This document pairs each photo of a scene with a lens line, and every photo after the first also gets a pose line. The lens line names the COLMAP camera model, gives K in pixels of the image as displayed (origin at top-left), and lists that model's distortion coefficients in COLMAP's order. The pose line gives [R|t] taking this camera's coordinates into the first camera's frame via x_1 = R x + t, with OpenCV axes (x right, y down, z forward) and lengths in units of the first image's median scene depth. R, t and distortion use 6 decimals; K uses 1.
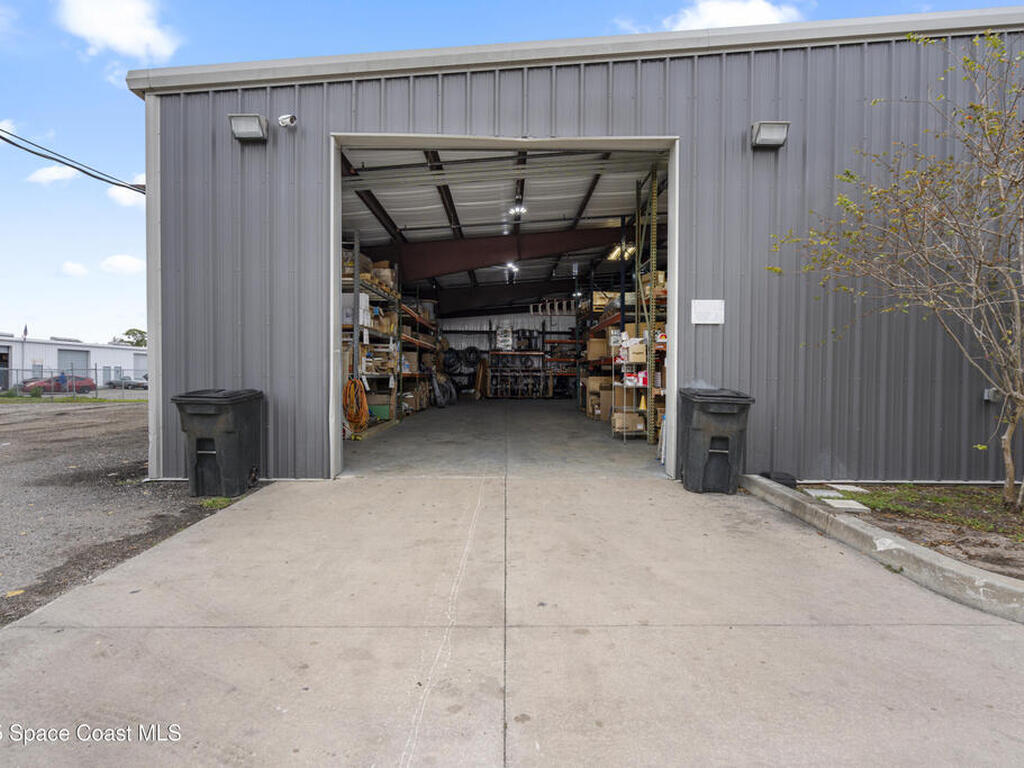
lens RADIAL K [[519.3, 0, 509.7], [0, 519.3, 377.5], [0, 0, 1]] dist [-0.005020, 0.003444]
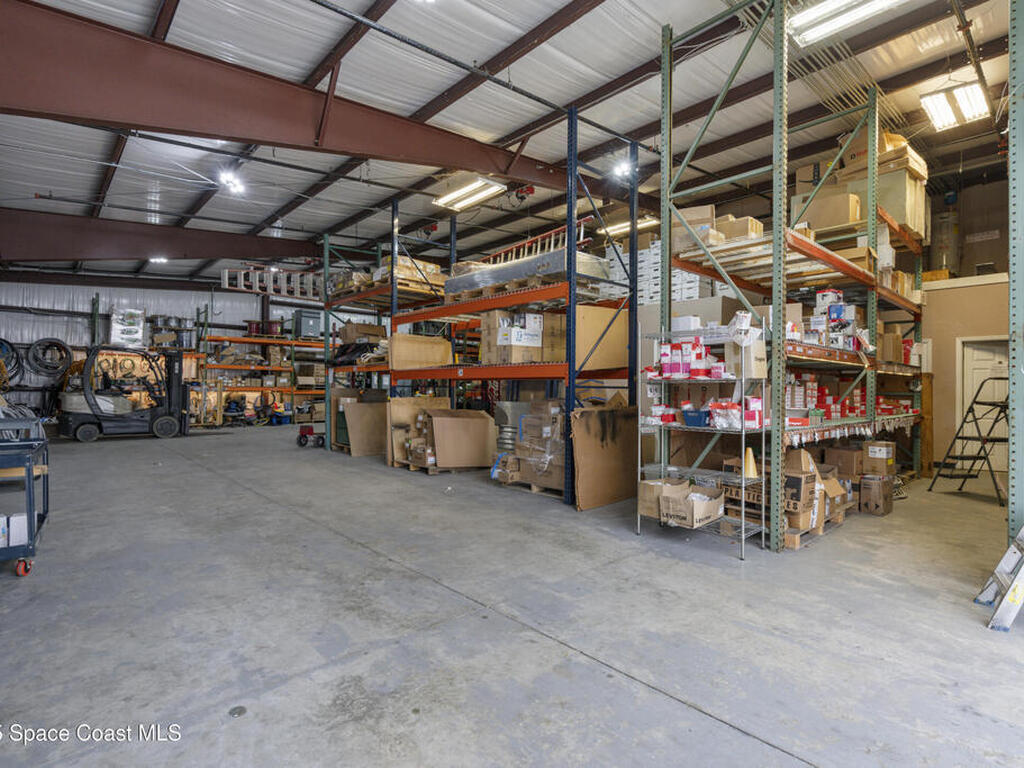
lens RADIAL K [[519.3, 0, 513.0], [0, 519.3, 385.7], [0, 0, 1]] dist [-0.005020, 0.003444]
pose [[0.739680, 0.005416, 0.672937, -0.081260], [-0.001659, 0.999979, -0.006224, -0.006682], [-0.672957, 0.003487, 0.739674, 0.268521]]
